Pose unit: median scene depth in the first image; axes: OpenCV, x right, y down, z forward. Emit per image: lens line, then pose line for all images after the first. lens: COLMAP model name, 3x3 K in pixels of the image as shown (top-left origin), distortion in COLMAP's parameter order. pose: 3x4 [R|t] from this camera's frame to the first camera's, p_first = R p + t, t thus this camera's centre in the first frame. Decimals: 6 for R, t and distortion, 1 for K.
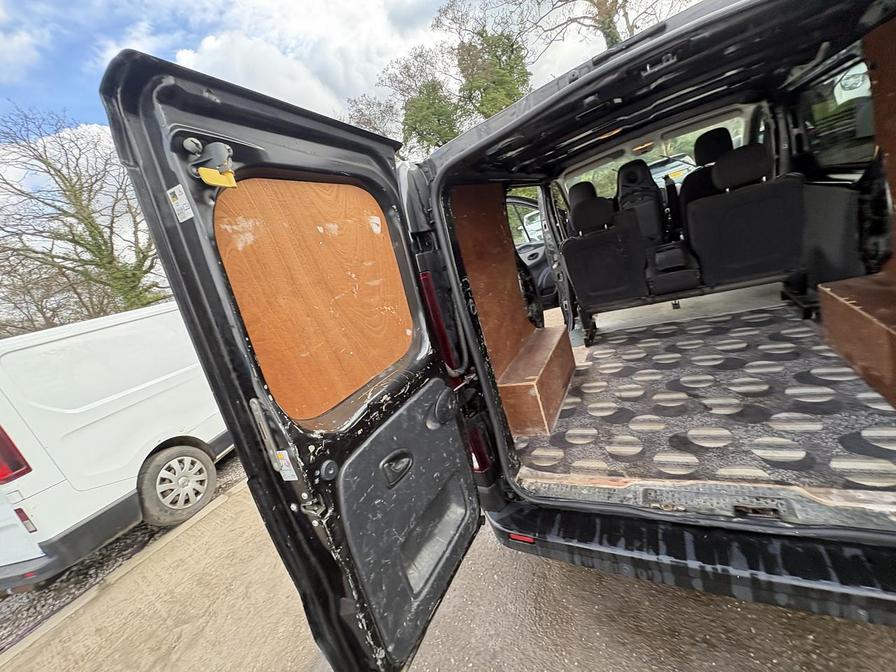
lens RADIAL K [[356.1, 0, 447.7], [0, 356.1, 336.3], [0, 0, 1]] dist [0.001932, -0.000387]
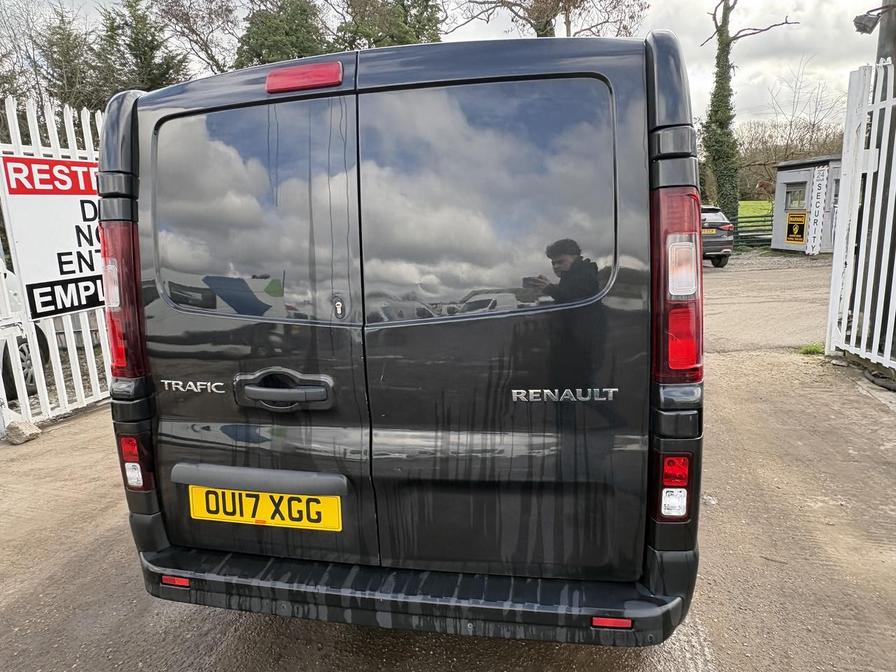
lens RADIAL K [[574.3, 0, 448.7], [0, 574.3, 333.9], [0, 0, 1]] dist [0.003794, -0.001596]
pose [[0.927410, 0.217978, 0.303969, 0.206683], [-0.175183, 0.971130, -0.161918, 0.114276], [-0.330488, 0.096914, 0.938821, -0.332048]]
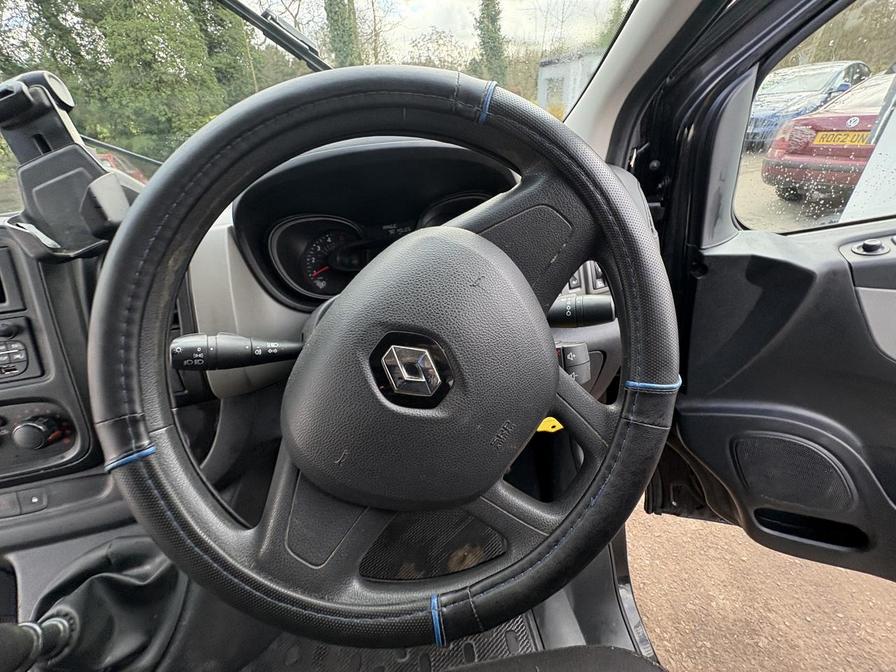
lens RADIAL K [[356.1, 0, 450.2], [0, 356.1, 334.5], [0, 0, 1]] dist [0.001932, -0.000387]
pose [[0.773986, -0.096274, 0.625841, 1.263025], [0.006778, 0.989577, 0.143845, -0.791937], [-0.633166, -0.107092, 0.766571, 1.695628]]
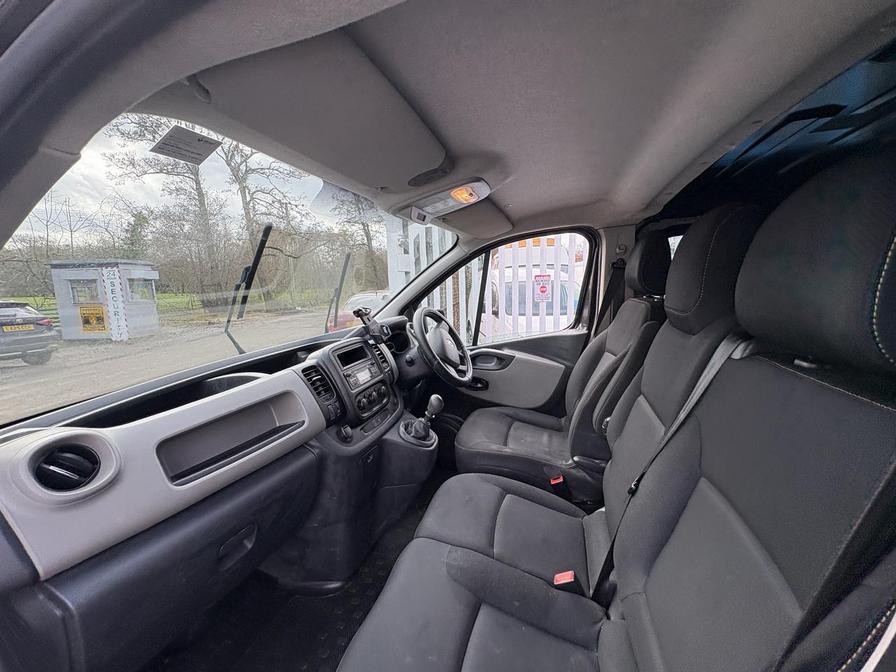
lens RADIAL K [[356.1, 0, 445.7], [0, 356.1, 334.3], [0, 0, 1]] dist [0.001932, -0.000387]
pose [[-0.170343, 0.187769, 0.967329, 0.501281], [0.360295, 0.925571, -0.116216, -0.691885], [-0.917153, 0.328727, -0.225317, 1.987092]]
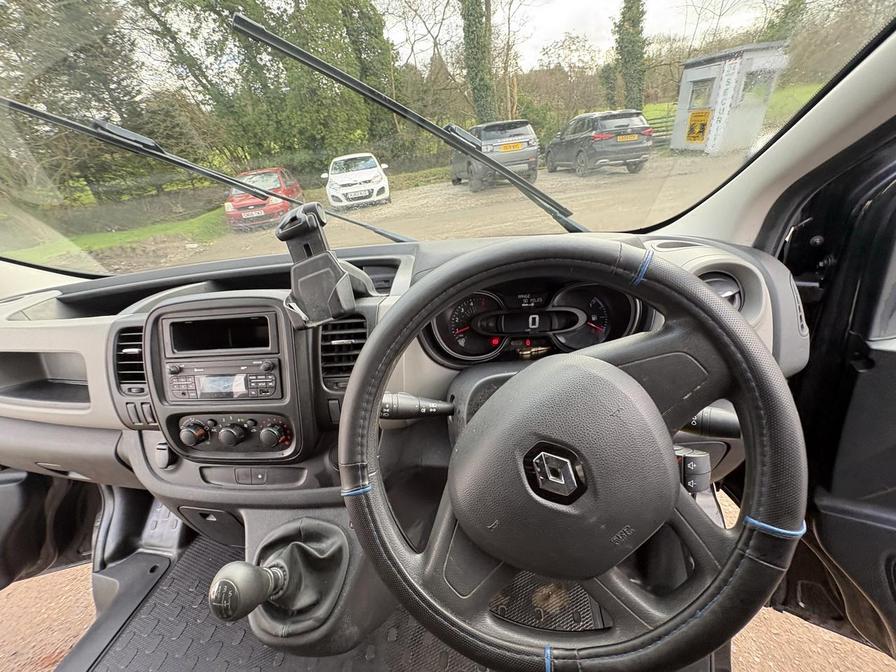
lens RADIAL K [[356.1, 0, 450.5], [0, 356.1, 336.0], [0, 0, 1]] dist [0.001932, -0.000387]
pose [[0.914725, 0.016162, 0.403753, 1.217814], [-0.079084, 0.987037, 0.139657, -0.843761], [-0.396261, -0.159678, 0.904146, 1.679220]]
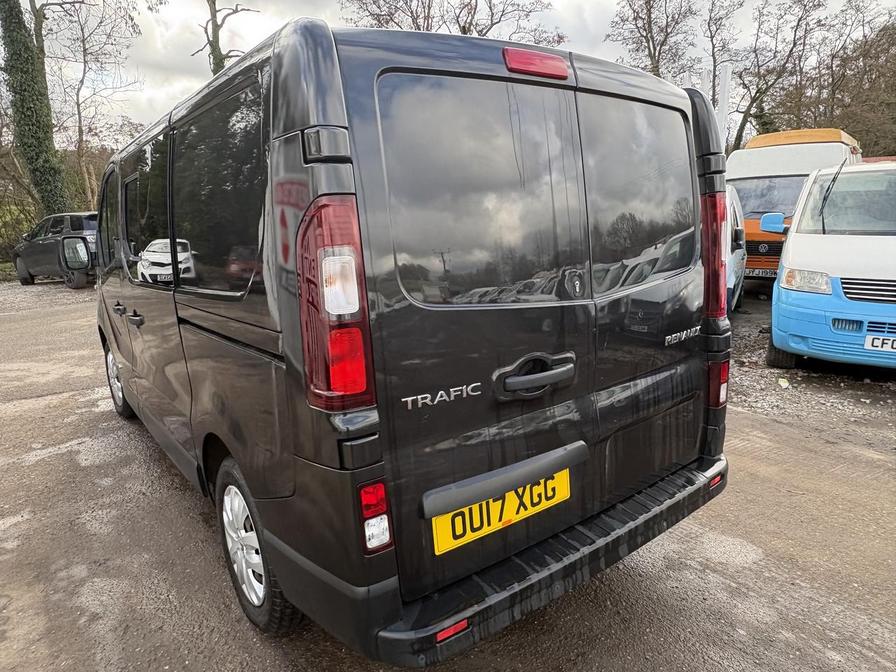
lens RADIAL K [[574.3, 0, 448.8], [0, 574.3, 341.3], [0, 0, 1]] dist [0.003794, -0.001596]
pose [[0.401294, 0.112241, 0.909046, -0.634938], [0.142277, 0.972779, -0.182917, 0.194614], [-0.904832, 0.202740, 0.374401, 0.402994]]
